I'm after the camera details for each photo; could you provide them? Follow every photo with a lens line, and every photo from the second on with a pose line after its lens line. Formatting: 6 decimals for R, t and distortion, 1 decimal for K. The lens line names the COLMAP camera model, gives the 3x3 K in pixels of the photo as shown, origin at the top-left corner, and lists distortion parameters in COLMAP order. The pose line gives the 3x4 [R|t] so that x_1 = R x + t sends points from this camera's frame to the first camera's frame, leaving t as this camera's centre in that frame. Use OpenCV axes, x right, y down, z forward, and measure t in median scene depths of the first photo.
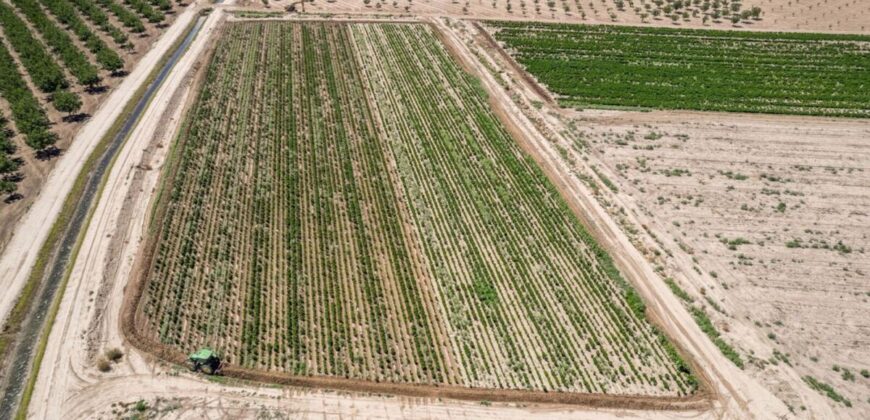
lens RADIAL K [[557.9, 0, 435.0], [0, 557.9, 212.7], [0, 0, 1]] dist [-0.077115, 0.091007]
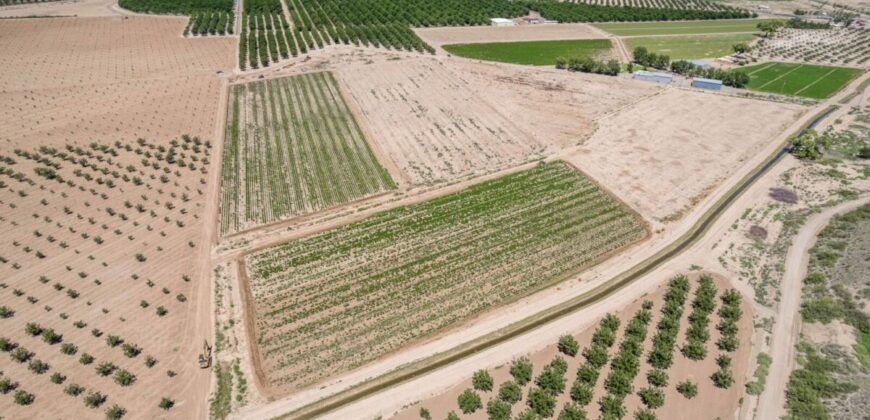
lens RADIAL K [[557.9, 0, 435.0], [0, 557.9, 212.7], [0, 0, 1]] dist [-0.077115, 0.091007]
pose [[-0.377983, -0.458501, 0.804304, -1.338679], [0.503801, 0.626998, 0.594187, -1.188259], [-0.776732, 0.629802, -0.006002, 1.012303]]
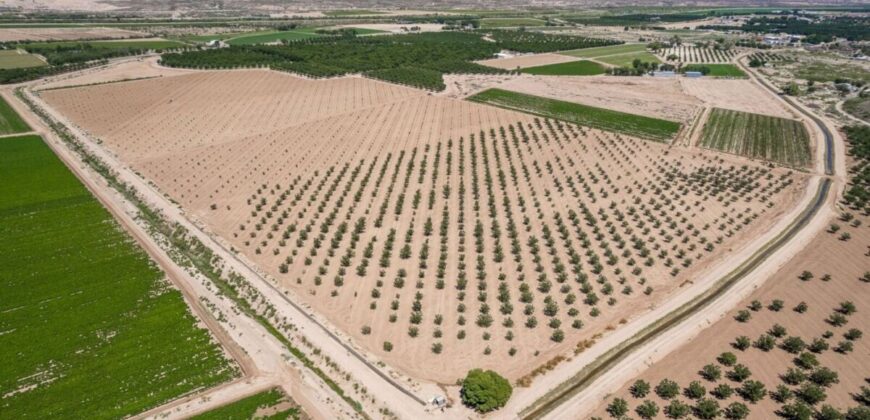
lens RADIAL K [[557.9, 0, 435.0], [0, 557.9, 212.7], [0, 0, 1]] dist [-0.077115, 0.091007]
pose [[-0.742395, -0.278392, 0.609383, -0.882630], [0.362857, 0.597539, 0.715040, -2.944279], [-0.563191, 0.751961, -0.342594, 3.571199]]
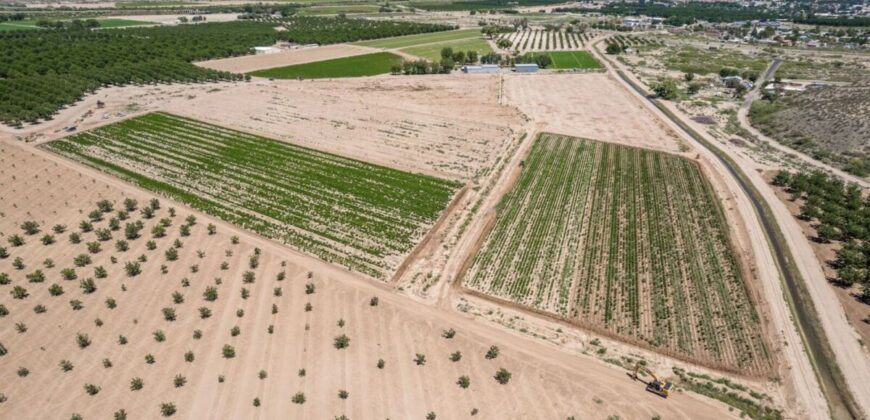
lens RADIAL K [[557.9, 0, 435.0], [0, 557.9, 212.7], [0, 0, 1]] dist [-0.077115, 0.091007]
pose [[-0.861865, -0.217387, 0.458184, -0.435714], [0.271533, 0.565249, 0.778950, -1.419795], [-0.428321, 0.795762, -0.428140, 1.831796]]
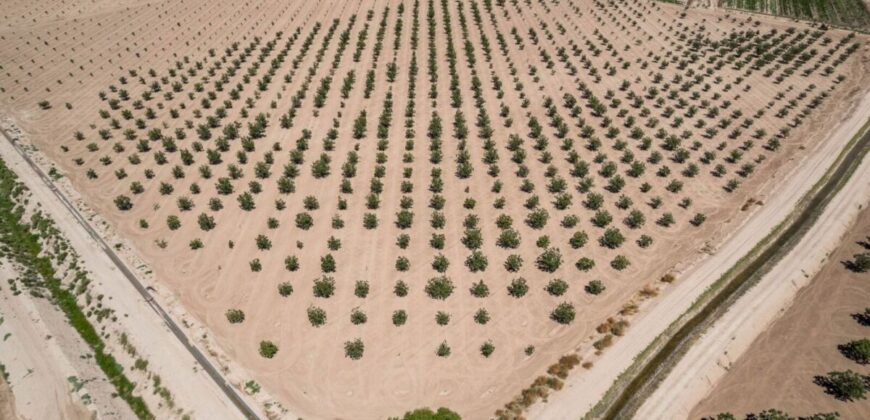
lens RADIAL K [[557.9, 0, 435.0], [0, 557.9, 212.7], [0, 0, 1]] dist [-0.077115, 0.091007]
pose [[-0.779850, -0.364519, 0.508881, -0.568777], [0.343476, 0.430449, 0.834708, -2.471409], [-0.523314, 0.825736, -0.210483, 3.307190]]
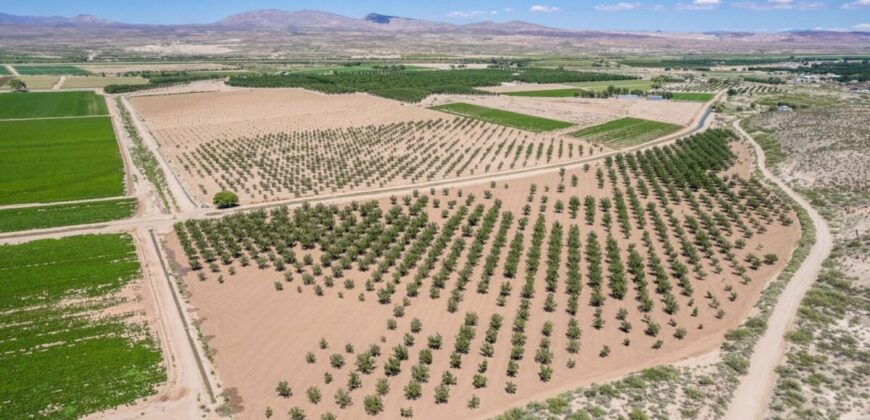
lens RADIAL K [[557.9, 0, 435.0], [0, 557.9, 212.7], [0, 0, 1]] dist [-0.077115, 0.091007]
pose [[-0.600426, -0.263722, 0.754943, -2.514495], [0.441626, 0.677685, 0.587970, -2.757116], [-0.666674, 0.686435, -0.290434, 3.514473]]
